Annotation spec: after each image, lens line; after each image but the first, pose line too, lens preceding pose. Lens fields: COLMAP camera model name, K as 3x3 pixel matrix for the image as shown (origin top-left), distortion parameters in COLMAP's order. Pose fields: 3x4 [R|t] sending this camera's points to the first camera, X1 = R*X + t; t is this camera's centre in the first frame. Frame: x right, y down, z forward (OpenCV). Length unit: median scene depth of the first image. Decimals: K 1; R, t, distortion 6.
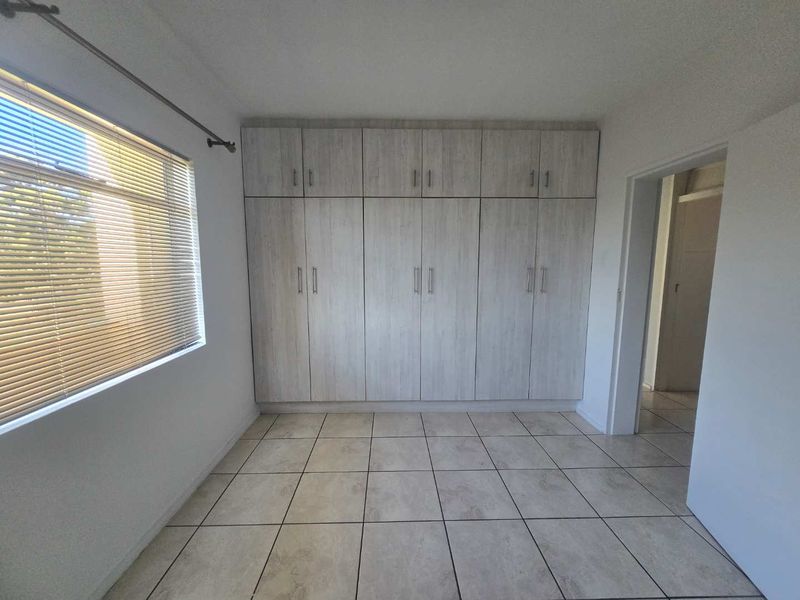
lens RADIAL K [[333.2, 0, 398.8], [0, 333.2, 301.1], [0, 0, 1]] dist [0.006790, -0.003431]
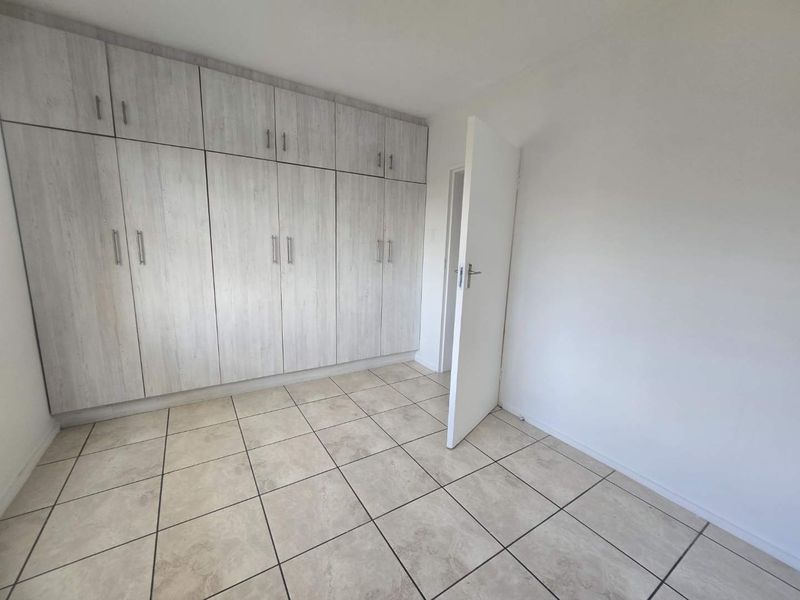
lens RADIAL K [[333.2, 0, 395.9], [0, 333.2, 304.2], [0, 0, 1]] dist [0.006790, -0.003431]
pose [[0.857574, -0.066720, 0.510015, -0.154715], [0.031824, 0.996534, 0.076854, 0.031517], [-0.513376, -0.049677, 0.856725, -0.006325]]
